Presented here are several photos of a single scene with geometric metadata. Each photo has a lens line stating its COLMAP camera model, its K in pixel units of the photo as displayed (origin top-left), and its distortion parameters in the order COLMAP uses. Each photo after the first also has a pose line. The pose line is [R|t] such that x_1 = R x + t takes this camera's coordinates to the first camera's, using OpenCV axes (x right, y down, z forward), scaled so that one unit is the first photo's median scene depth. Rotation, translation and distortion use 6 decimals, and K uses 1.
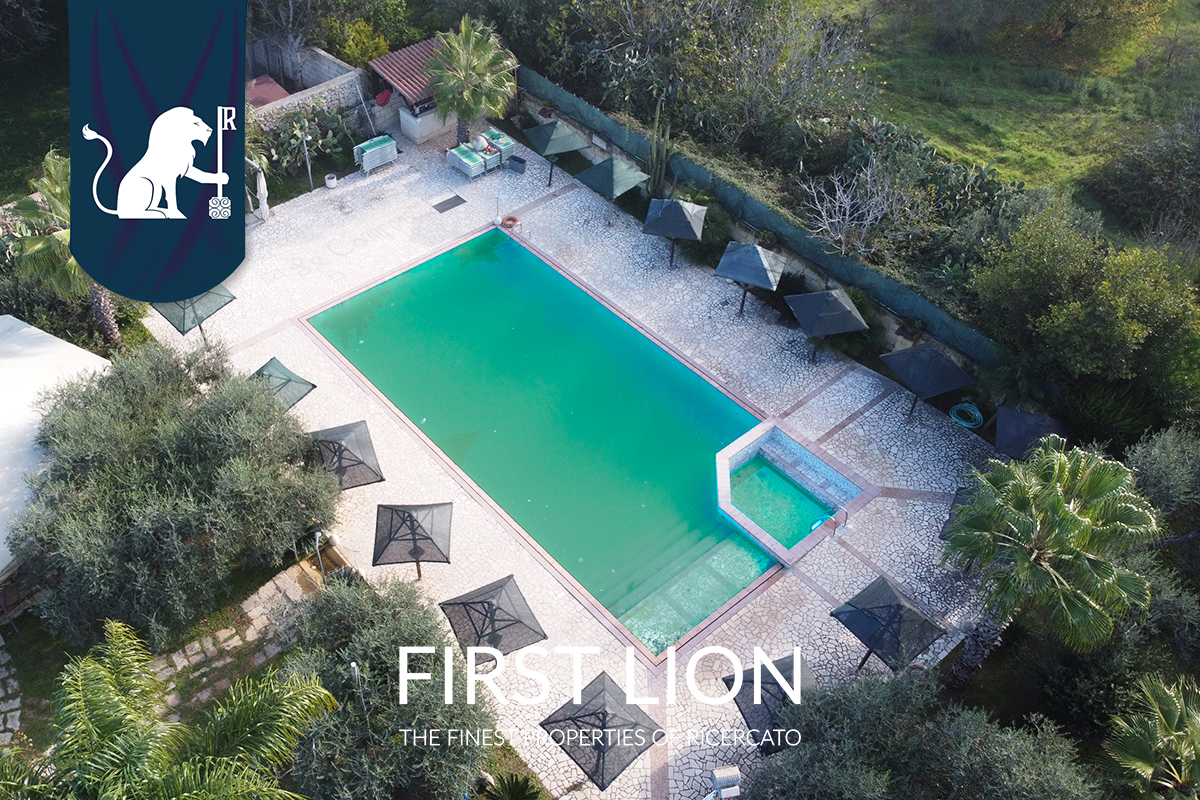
lens RADIAL K [[1085.8, 0, 490.3], [0, 1085.8, 400.1], [0, 0, 1]] dist [-0.010407, 0.014044]
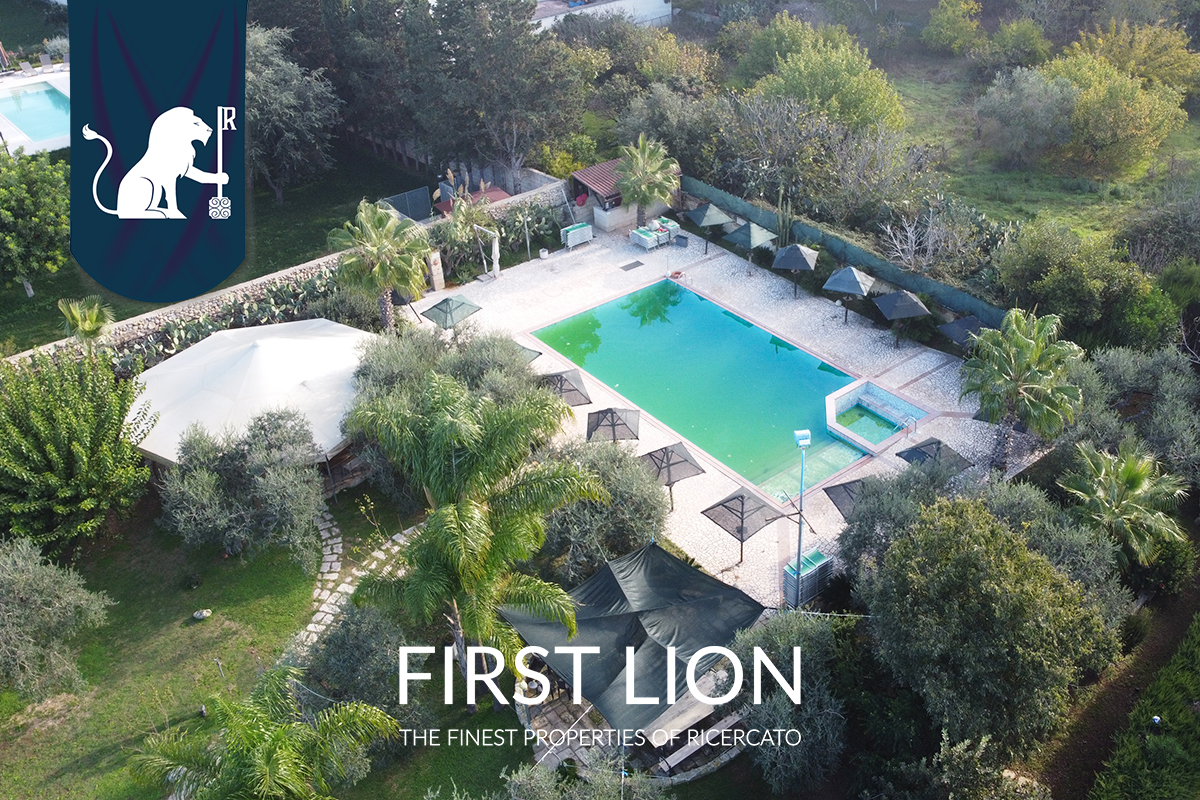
lens RADIAL K [[1096.2, 0, 657.6], [0, 1096.2, 403.1], [0, 0, 1]] dist [-0.005990, 0.004367]
pose [[0.999851, -0.016858, -0.003710, -0.003564], [0.015743, 0.978734, -0.204527, 0.265208], [0.007079, 0.204438, 0.978854, -0.299844]]
